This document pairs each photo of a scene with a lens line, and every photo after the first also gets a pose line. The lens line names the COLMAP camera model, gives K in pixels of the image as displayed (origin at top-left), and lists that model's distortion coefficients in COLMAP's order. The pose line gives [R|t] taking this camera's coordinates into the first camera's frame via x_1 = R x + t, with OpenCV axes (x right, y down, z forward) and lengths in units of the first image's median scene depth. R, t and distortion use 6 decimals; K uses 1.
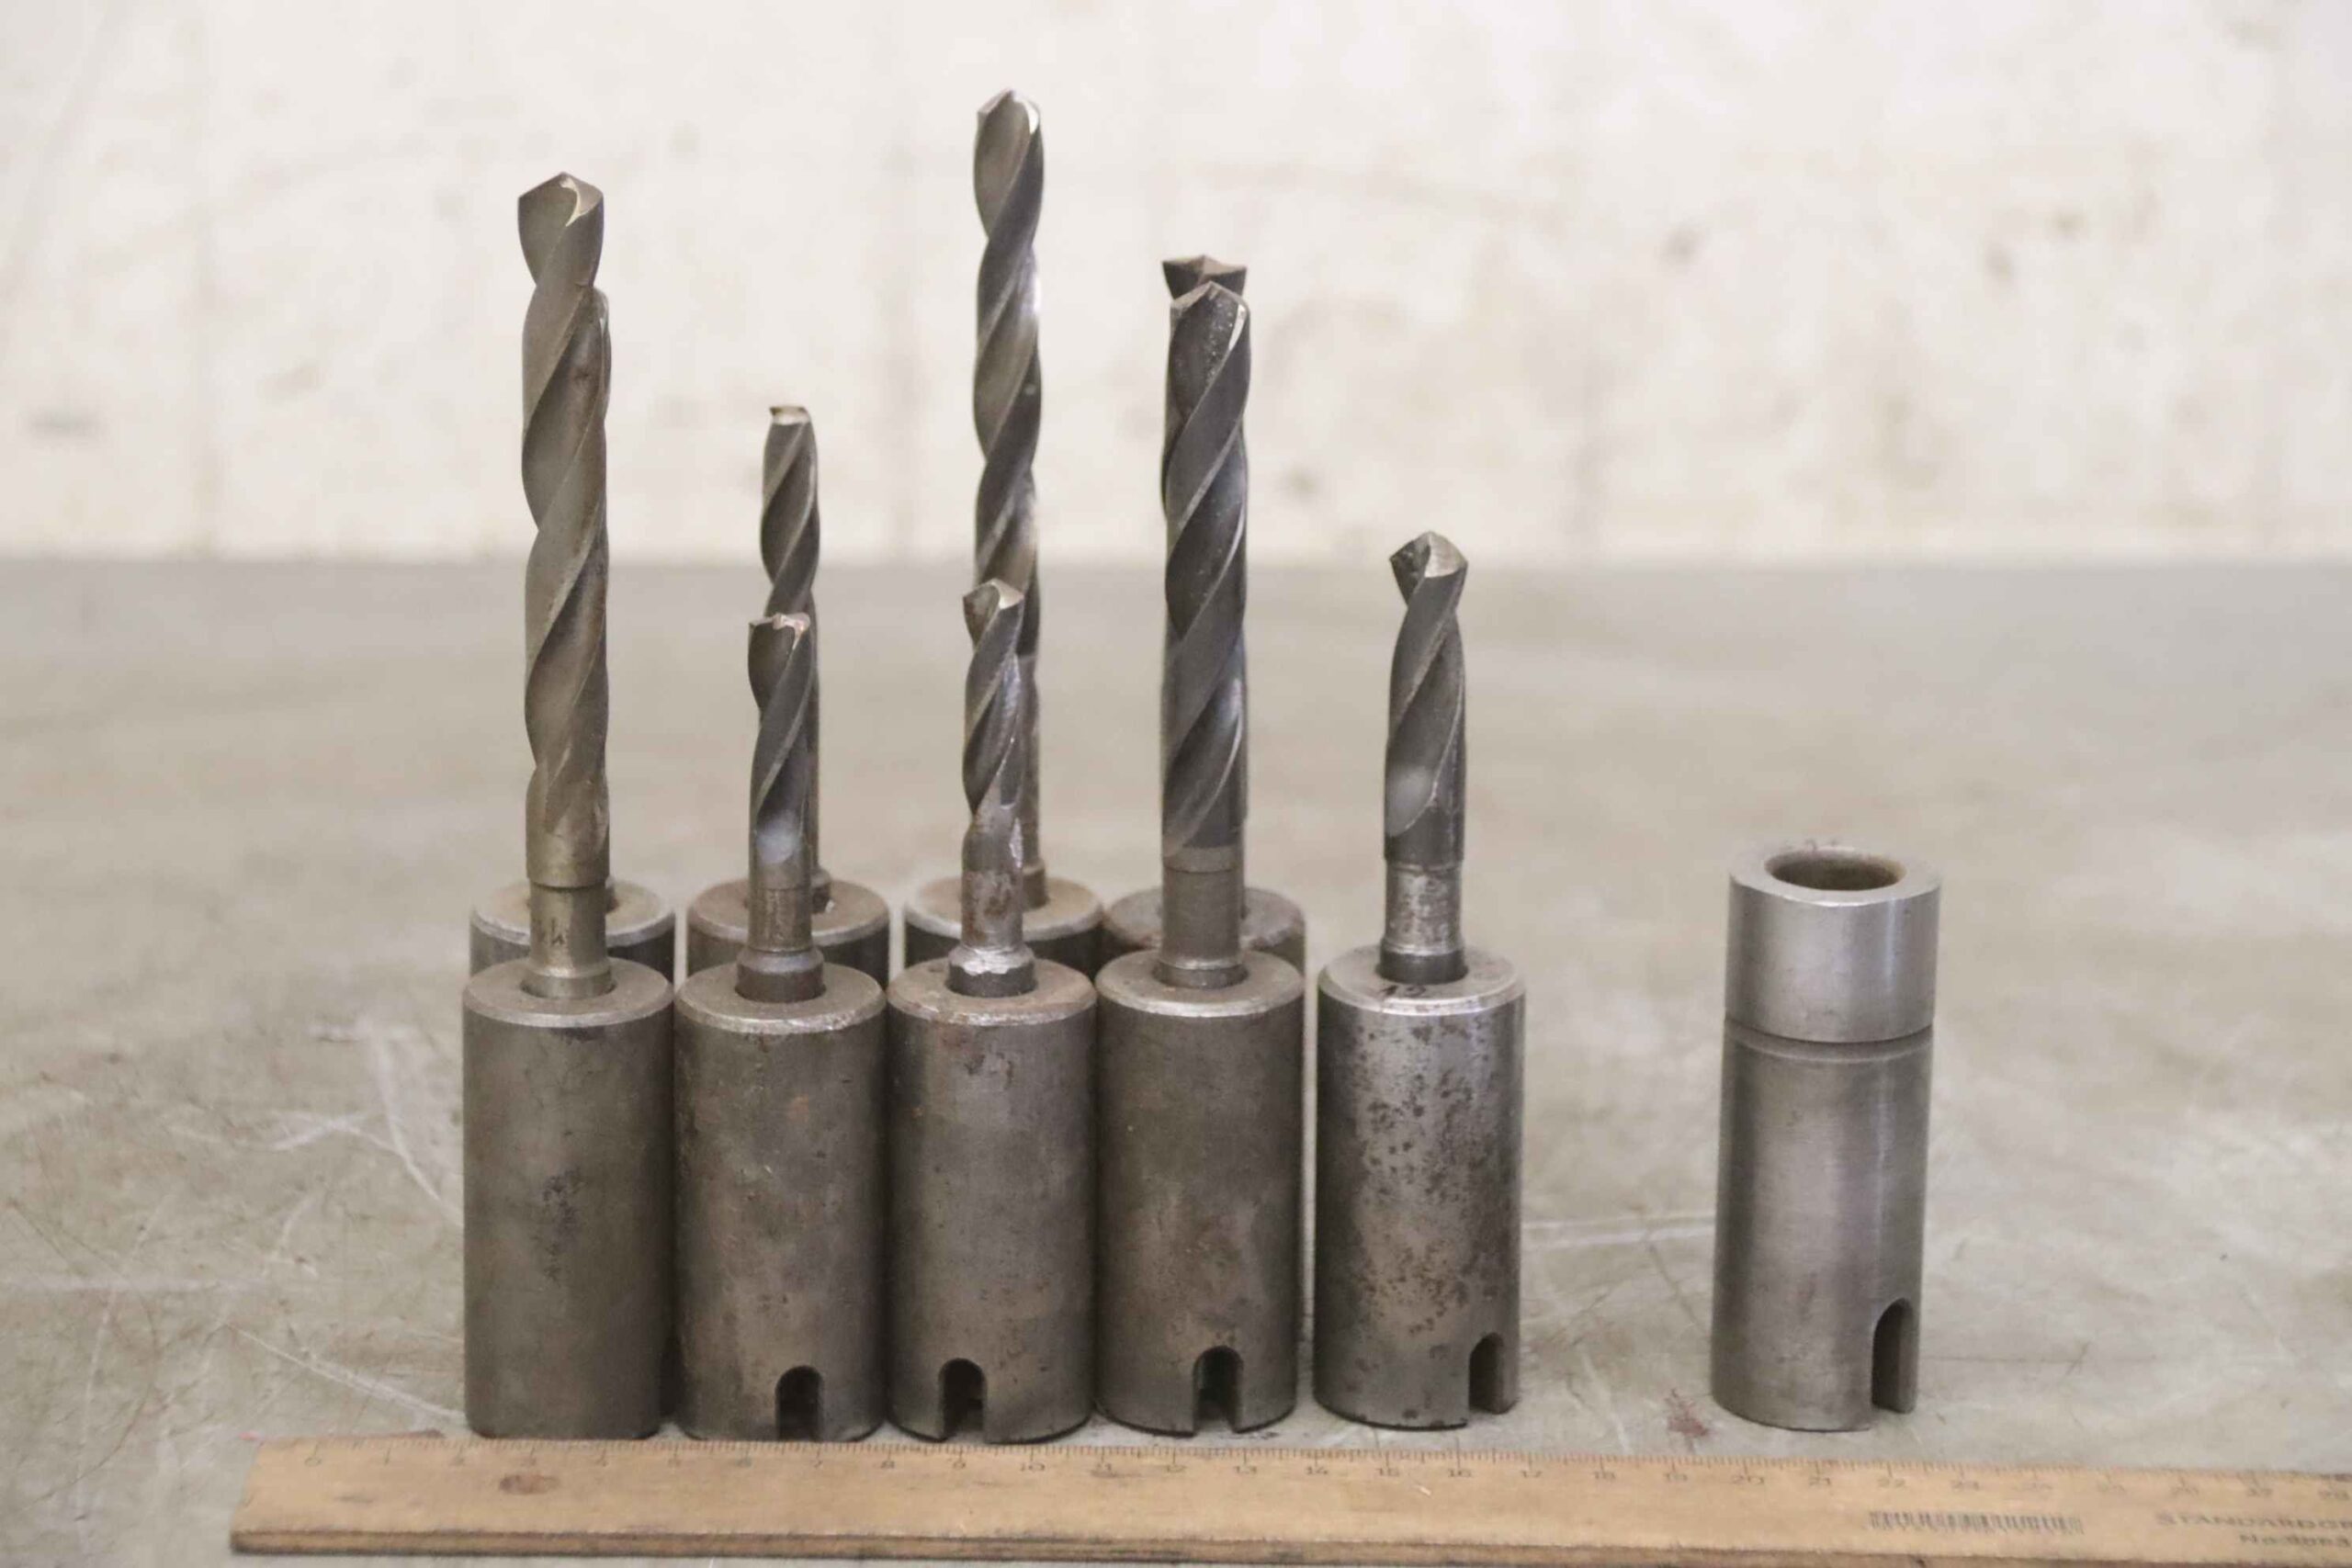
lens RADIAL K [[8211.1, 0, 1174.6], [0, 8211.1, 772.1], [0, 0, 1]] dist [0.836439, 0.000000]
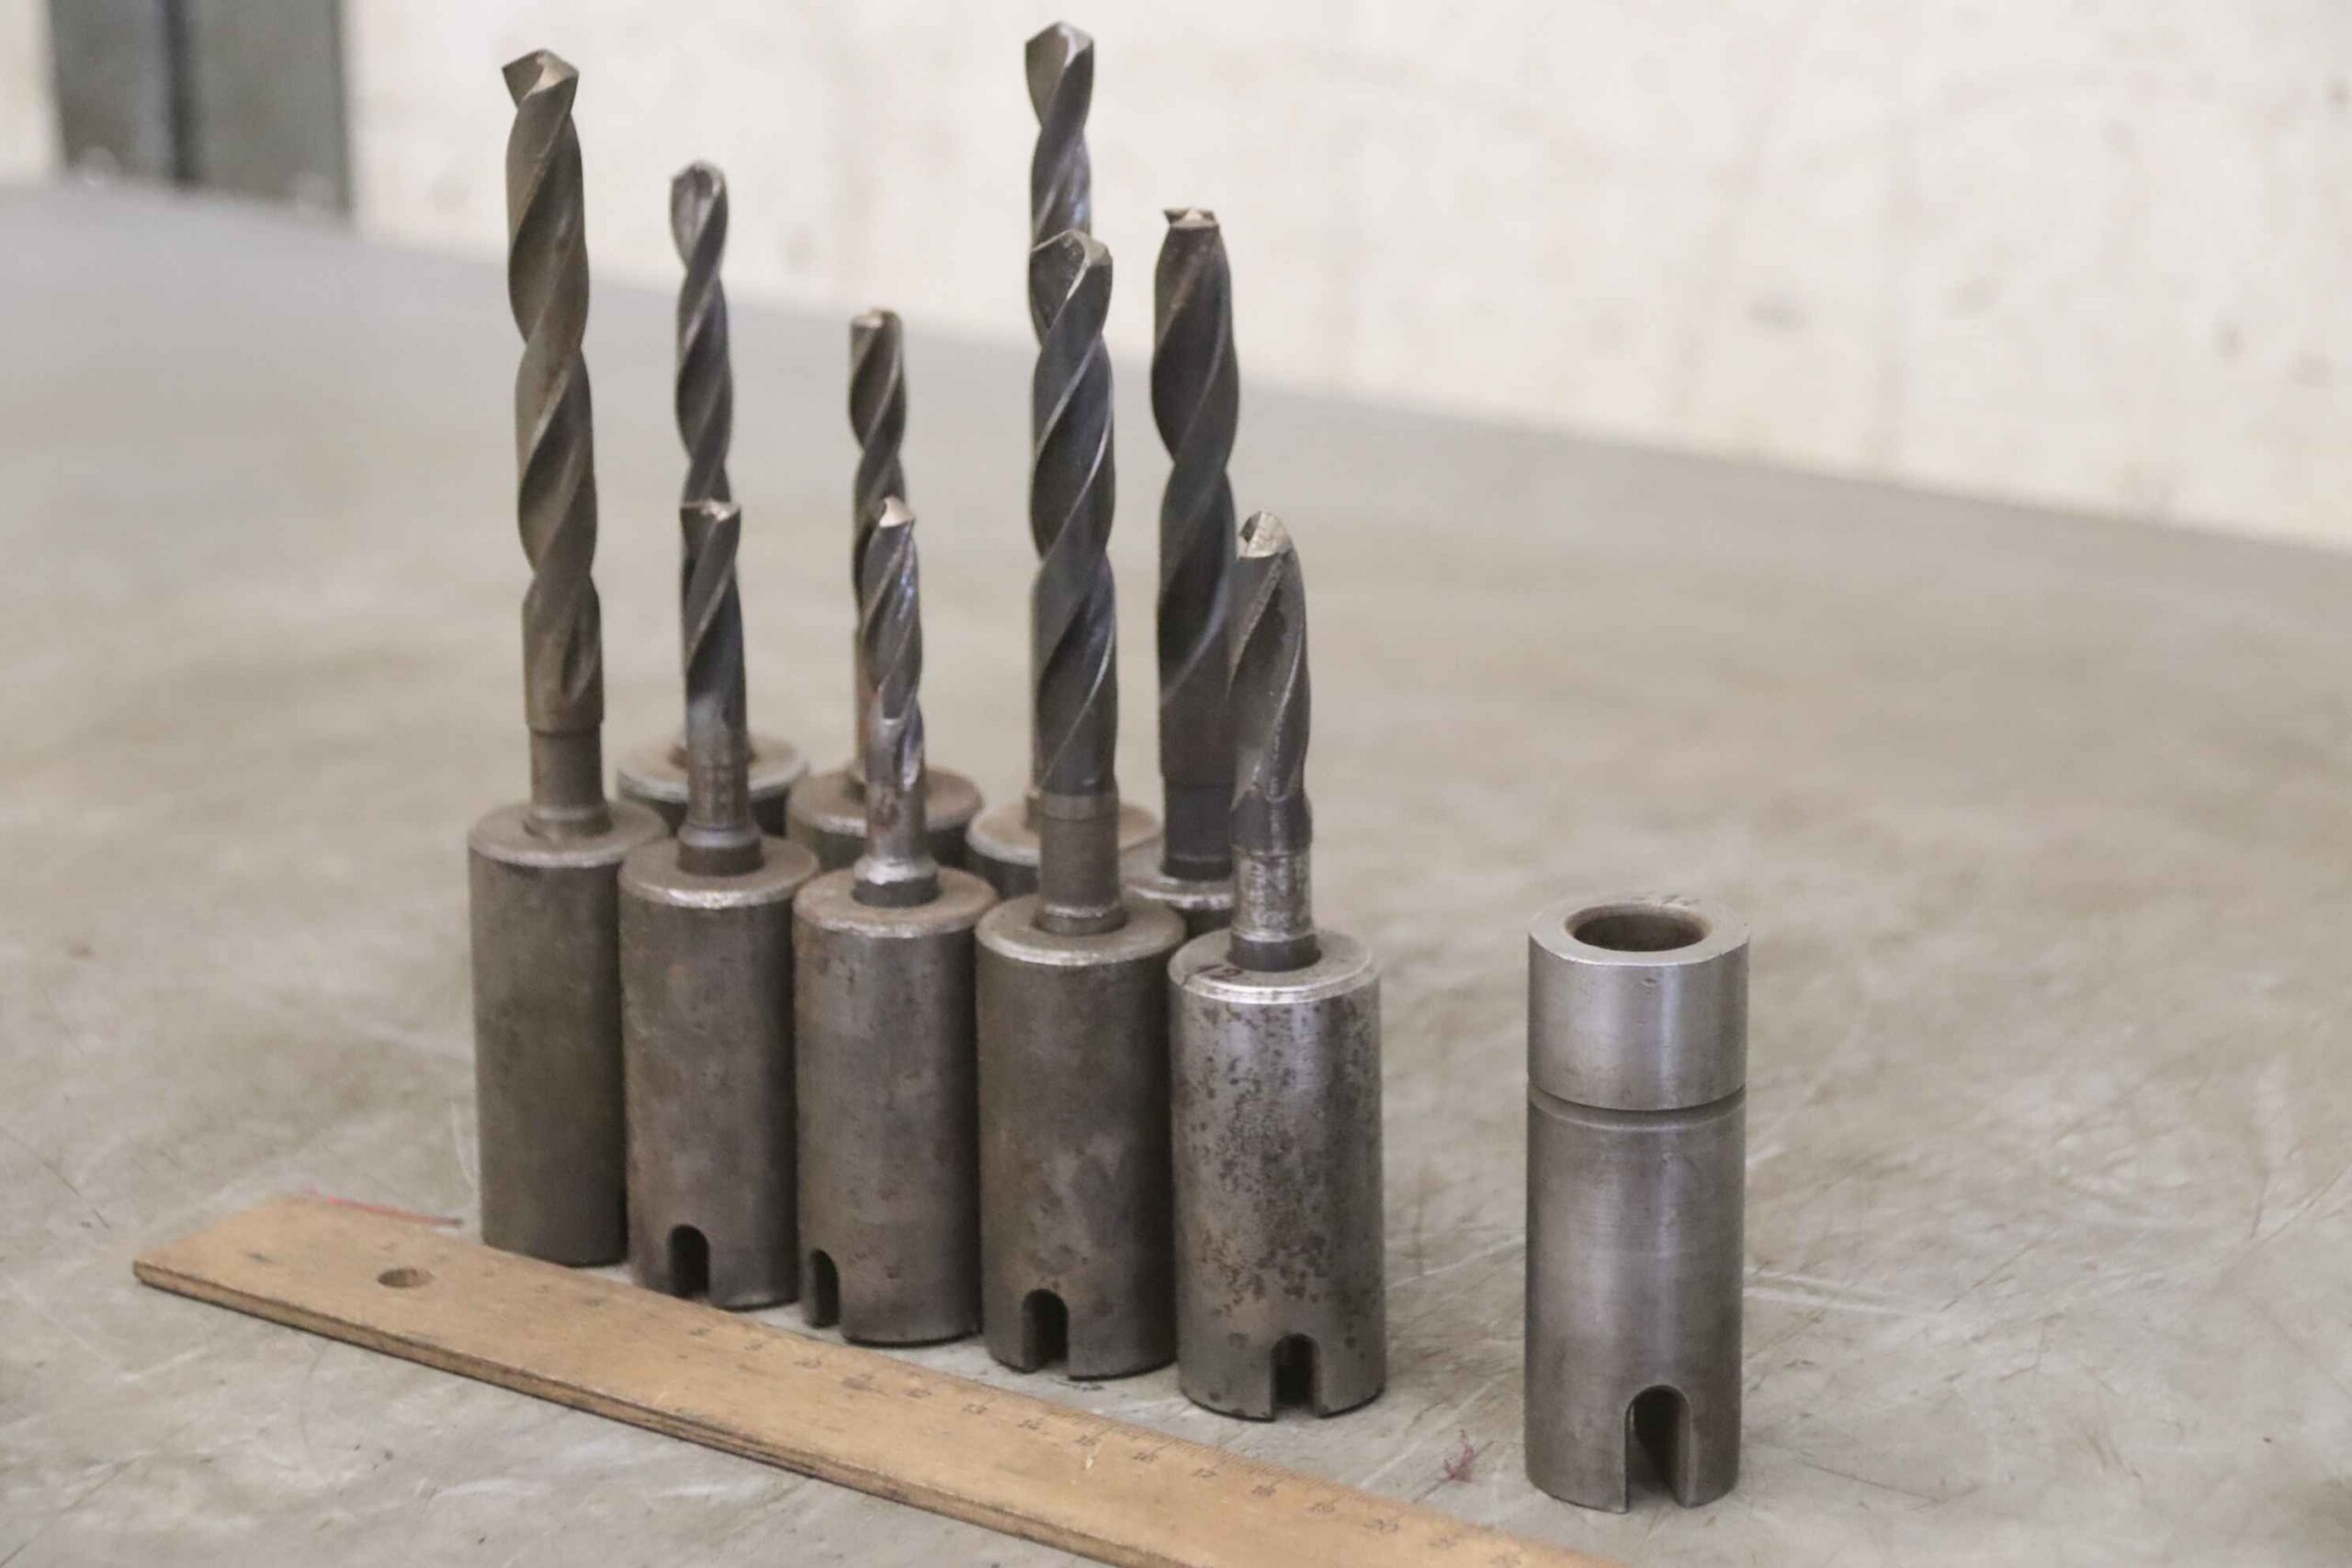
lens RADIAL K [[7734.3, 0, 1174.8], [0, 7734.3, 797.7], [0, 0, 1]] dist [0.716124, 0.000000]
pose [[0.781967, 0.159579, -0.602546, 0.579928], [-0.144537, 0.986747, 0.073756, -0.061622], [0.606330, 0.029415, 0.794669, 0.258689]]
